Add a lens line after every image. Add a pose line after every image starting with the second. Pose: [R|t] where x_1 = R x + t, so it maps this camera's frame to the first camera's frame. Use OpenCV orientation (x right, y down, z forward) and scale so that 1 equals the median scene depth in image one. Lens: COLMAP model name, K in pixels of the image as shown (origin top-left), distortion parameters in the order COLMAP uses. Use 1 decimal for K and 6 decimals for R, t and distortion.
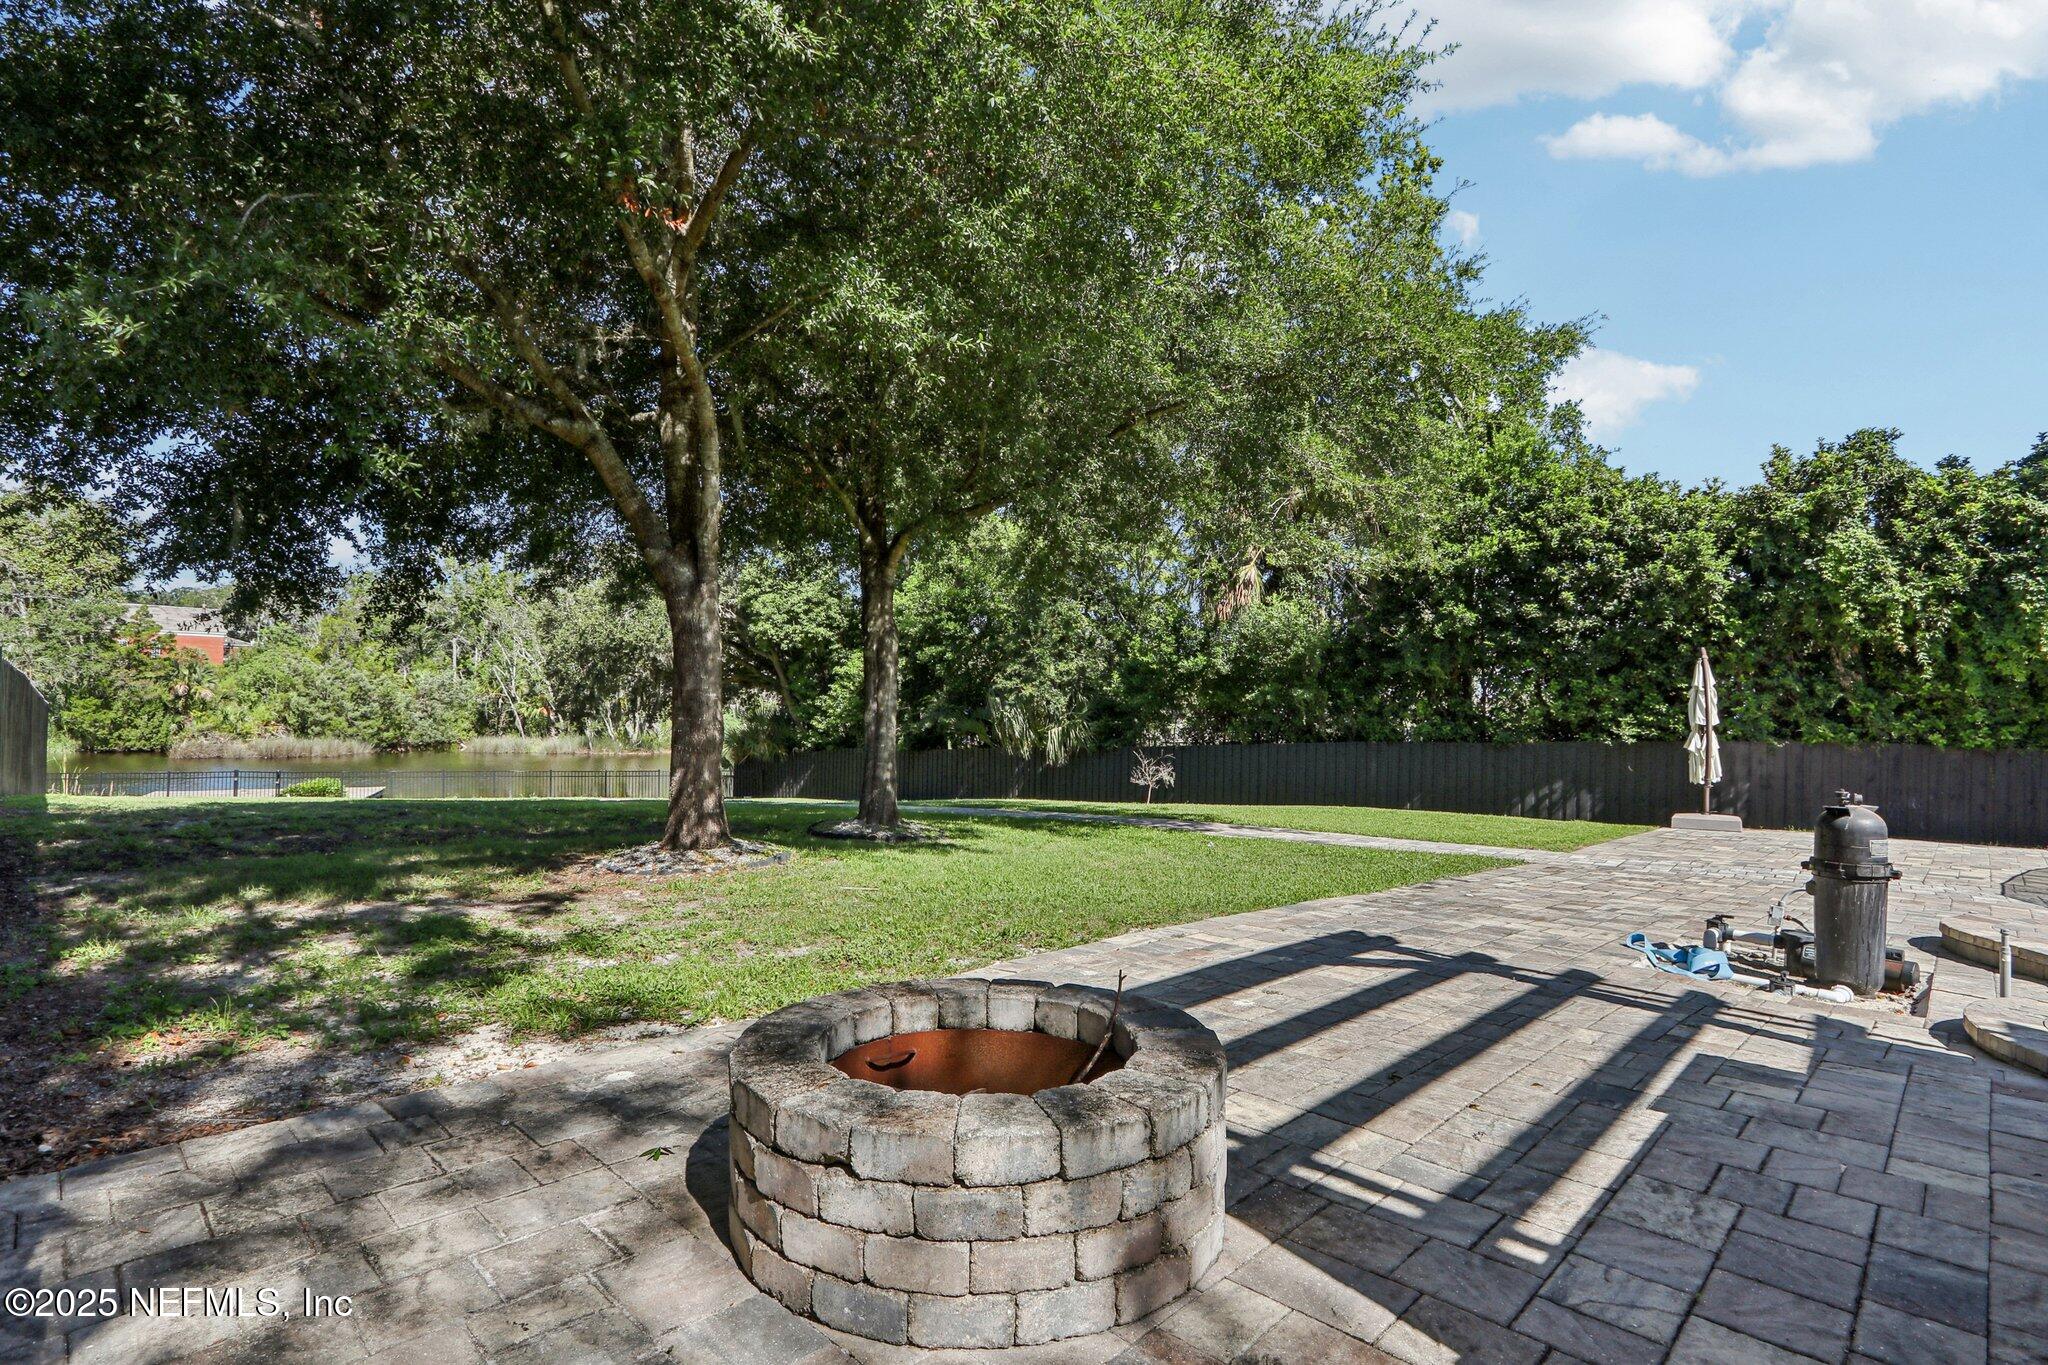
lens RADIAL K [[988.1, 0, 1012.1], [0, 988.1, 684.3], [0, 0, 1]] dist [-0.005700, -0.000495]
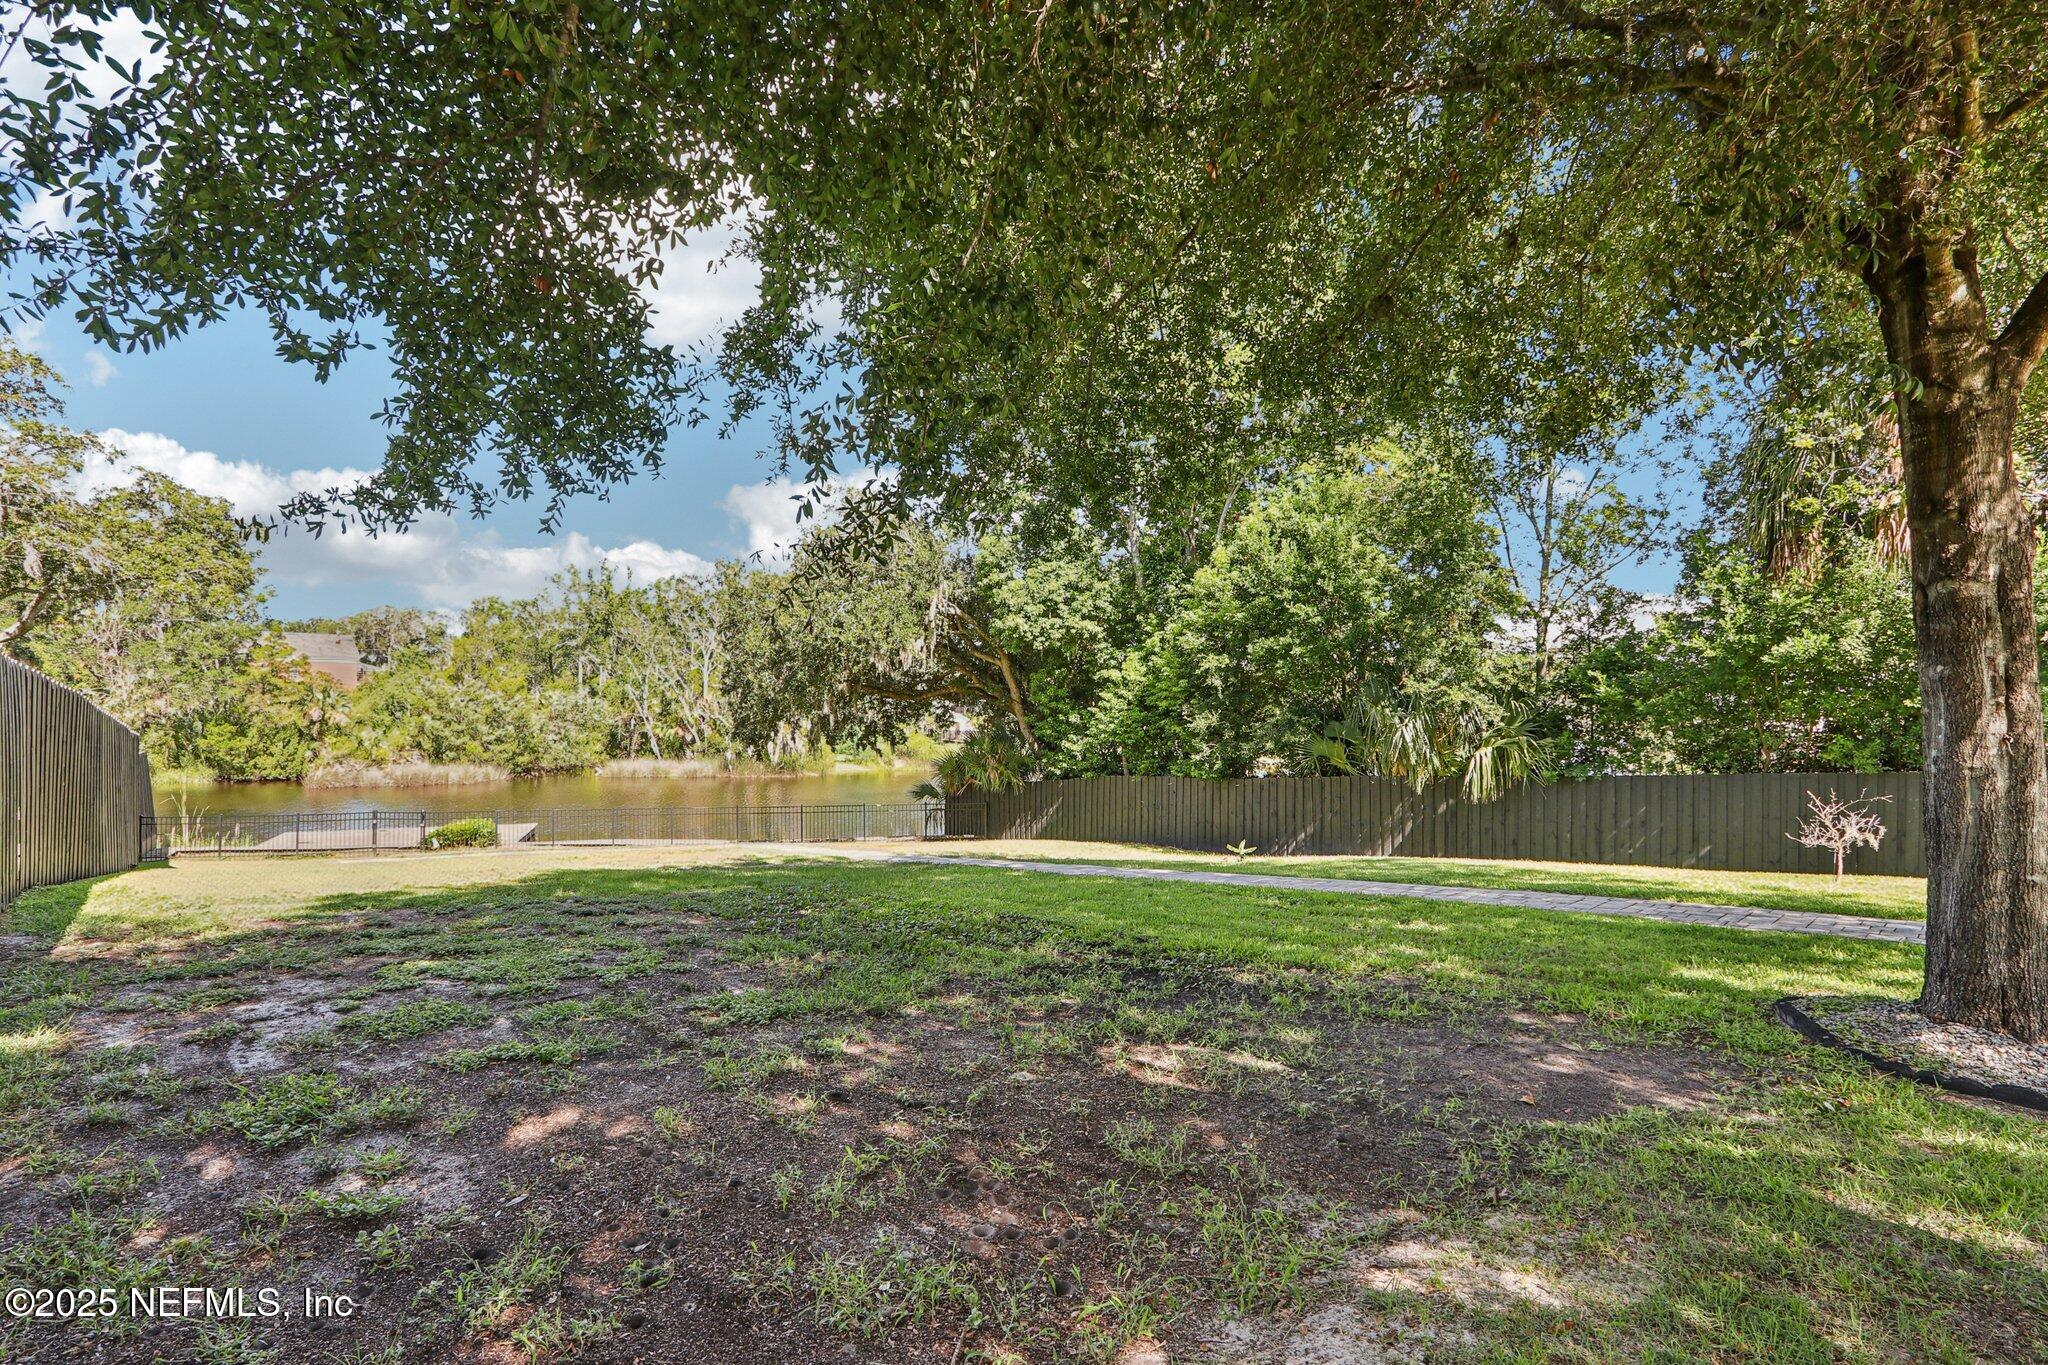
lens RADIAL K [[993.8, 0, 1024.8], [0, 993.8, 696.3], [0, 0, 1]] dist [-0.008874, 0.000392]
pose [[0.996494, -0.017190, -0.081875, -0.087473], [0.017114, 0.999852, -0.001640, 0.000975], [0.081891, 0.000233, 0.996641, 0.108554]]
